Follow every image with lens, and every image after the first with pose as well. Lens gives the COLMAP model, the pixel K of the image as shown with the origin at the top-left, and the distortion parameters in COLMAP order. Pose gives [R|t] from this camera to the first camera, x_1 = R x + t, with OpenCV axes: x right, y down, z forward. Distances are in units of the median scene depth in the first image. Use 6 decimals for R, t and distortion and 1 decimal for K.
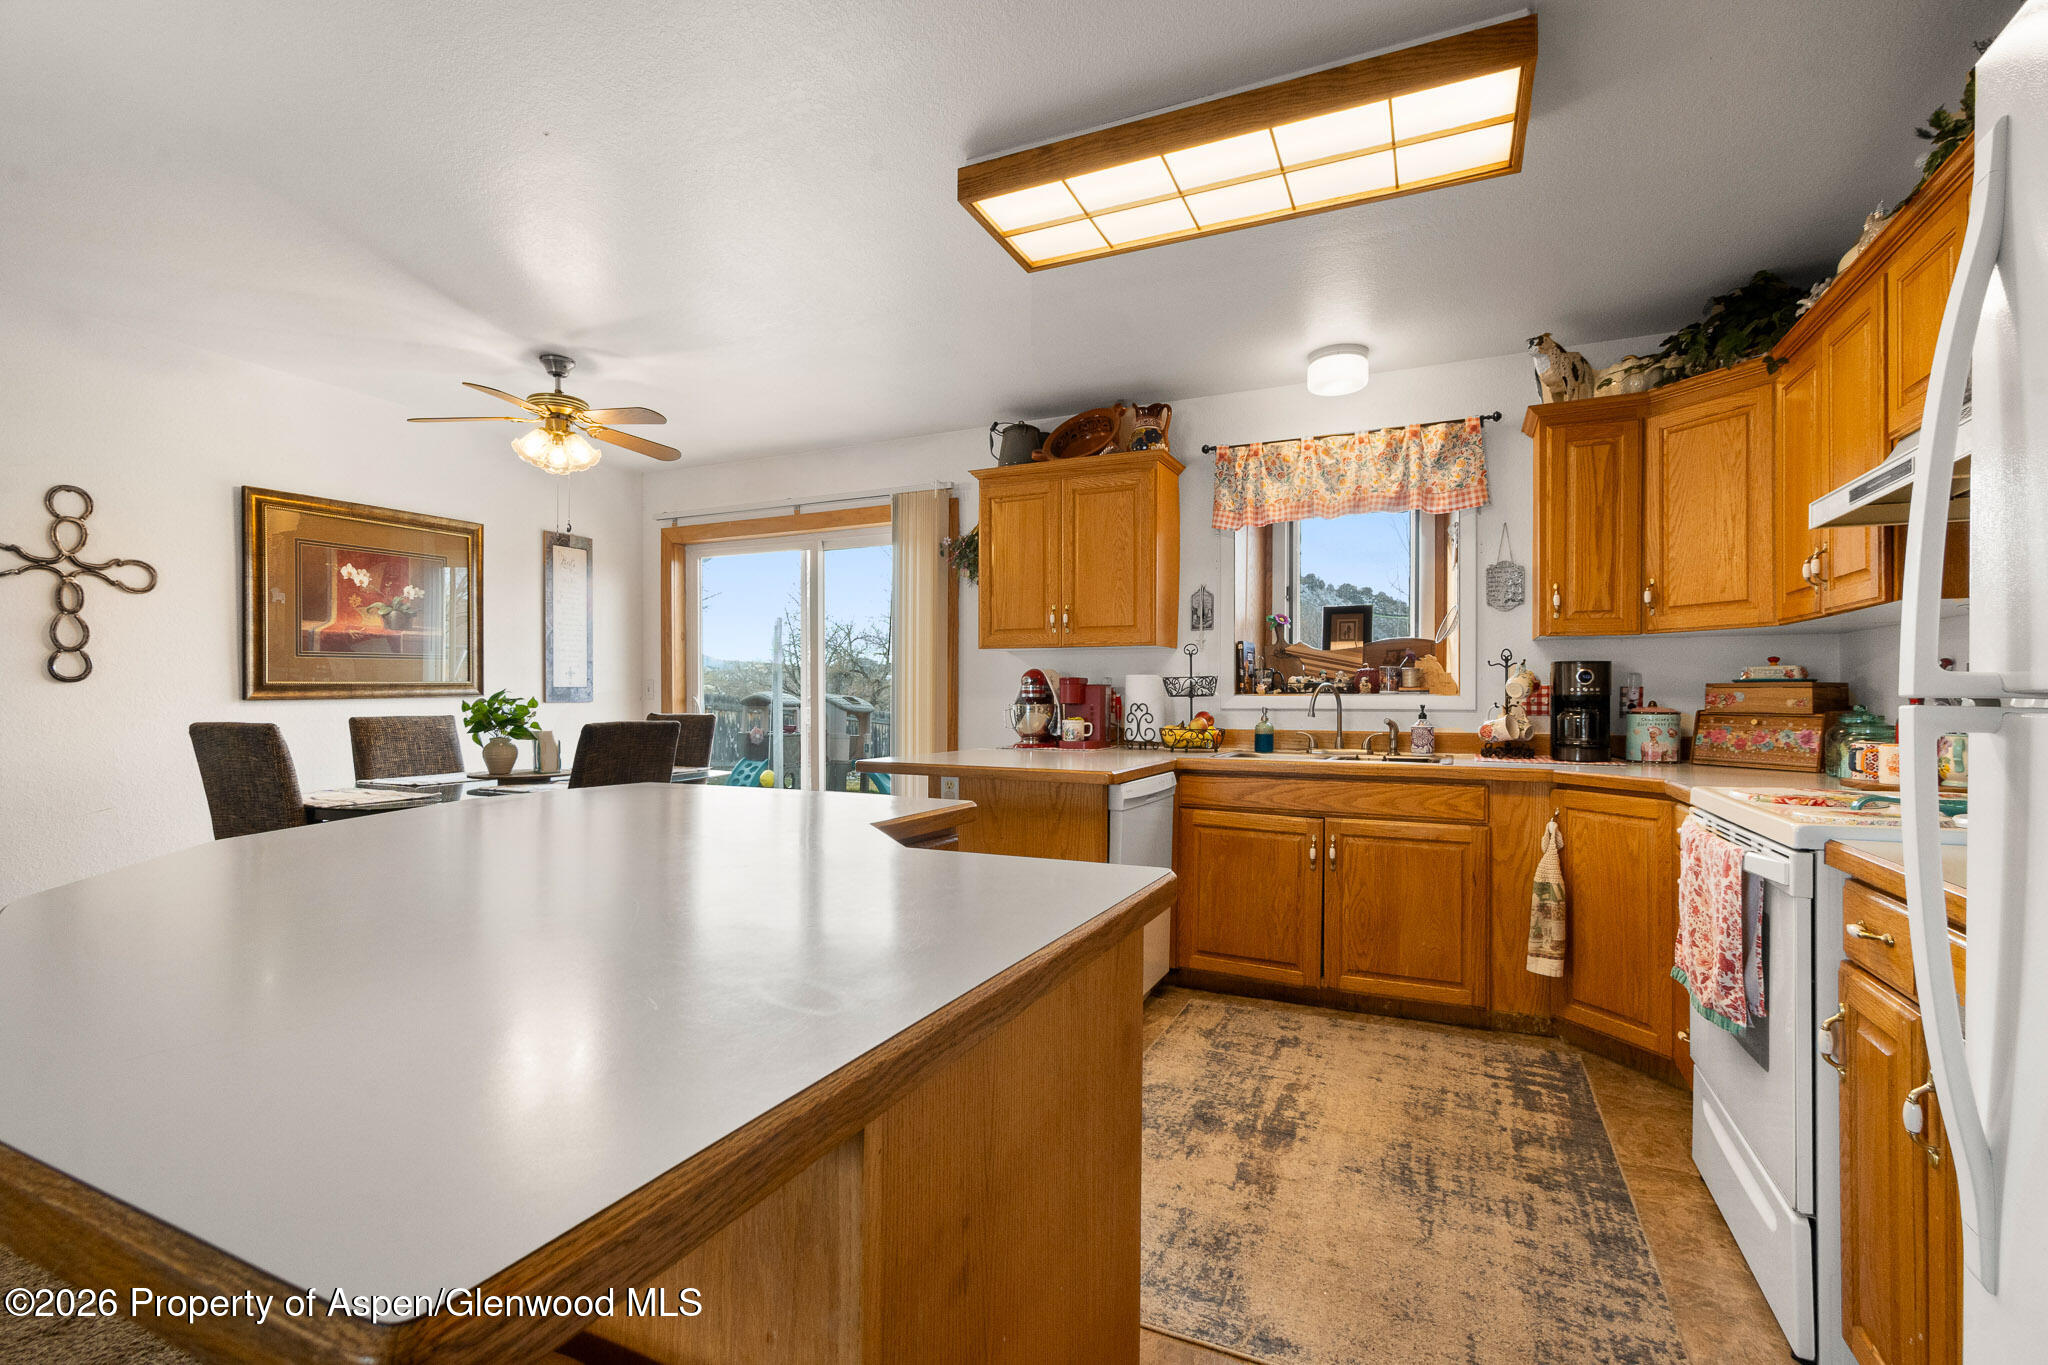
lens RADIAL K [[927.6, 0, 1021.6], [0, 927.6, 700.3], [0, 0, 1]] dist [0.007198, -0.000078]
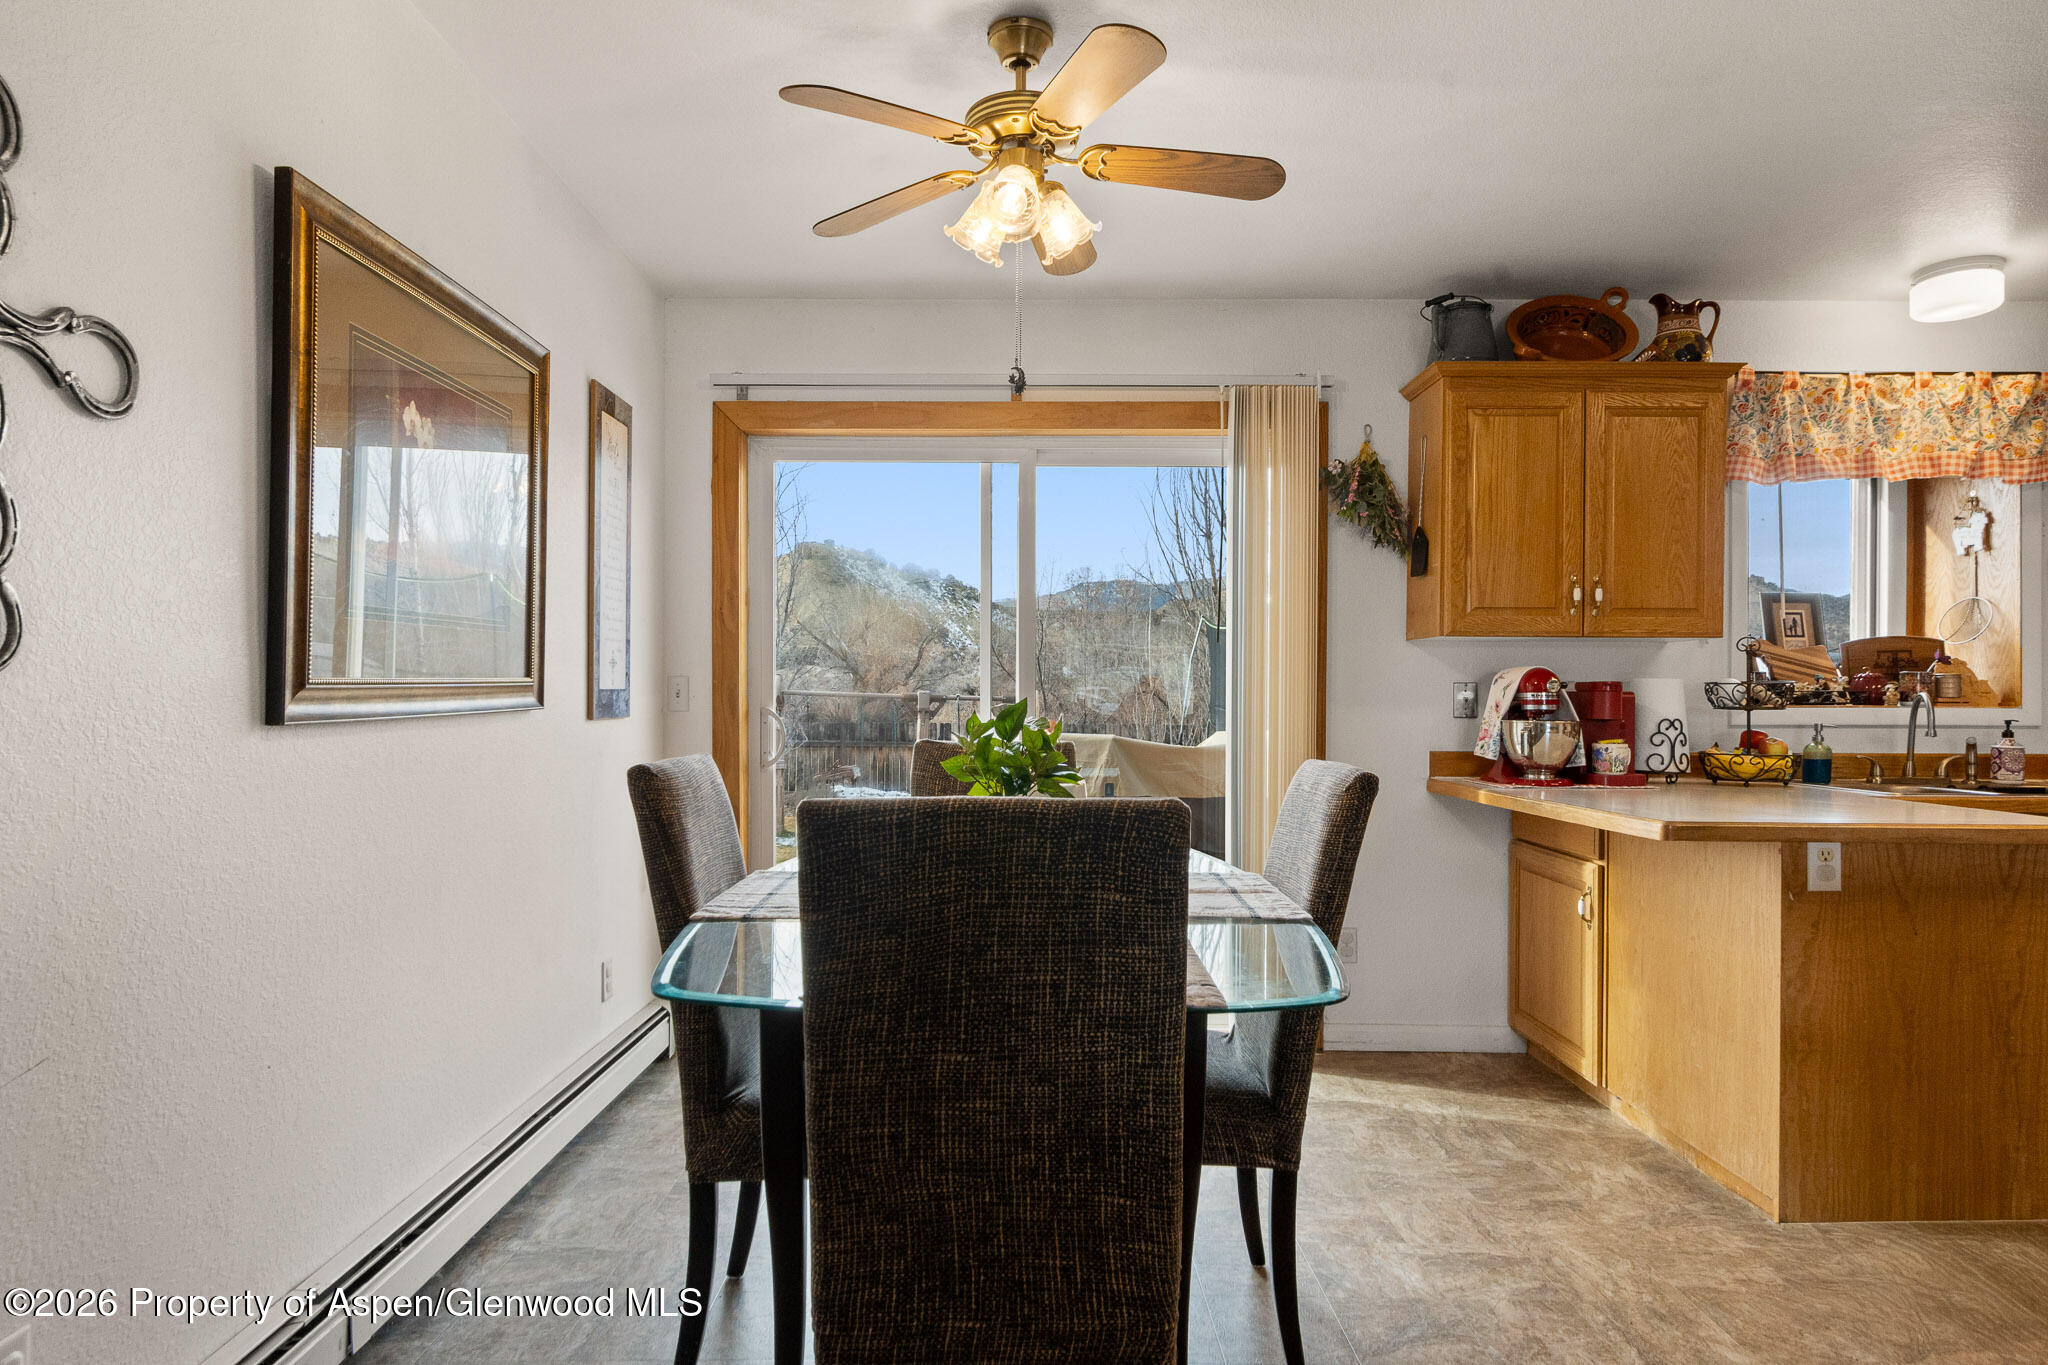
lens RADIAL K [[1166.6, 0, 1024.0], [0, 1166.6, 703.4], [0, 0, 1]] dist [-0.004404, -0.000610]
pose [[0.908819, 0.001053, 0.417188, -0.737225], [-0.001244, 0.999999, 0.000187, -0.008383], [-0.417188, -0.000688, 0.908820, 0.423444]]
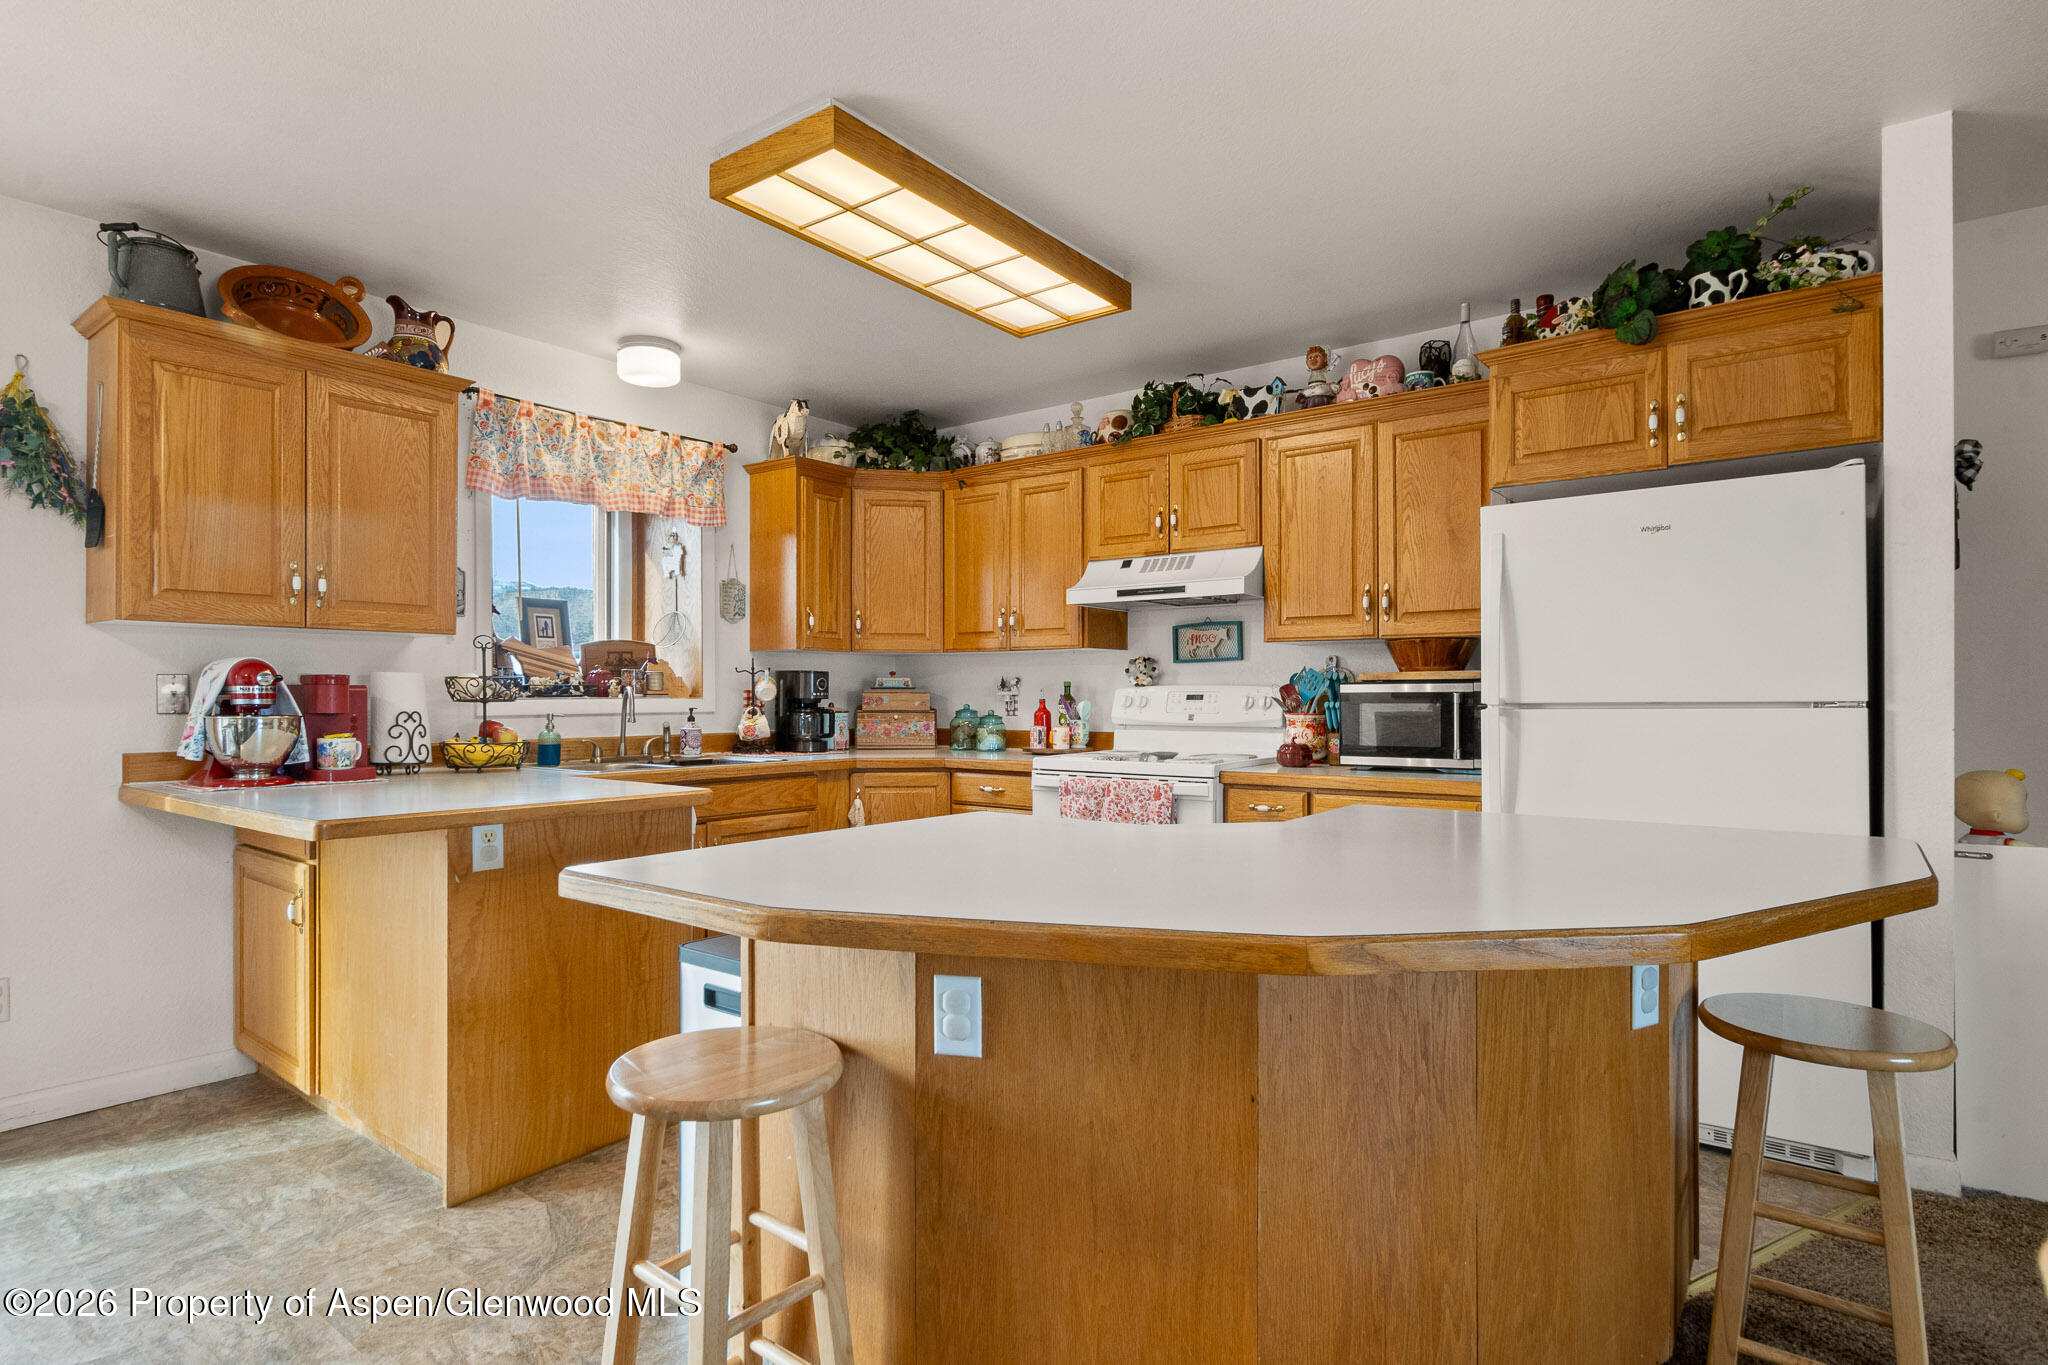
lens RADIAL K [[1047.8, 0, 1006.0], [0, 1047.8, 698.9], [0, 0, 1]] dist [-0.002440, 0.000347]
pose [[0.224808, -0.005850, 0.974386, -0.607571], [0.003325, 0.999981, 0.005237, -0.009809], [-0.974398, 0.002062, 0.224823, 0.379294]]
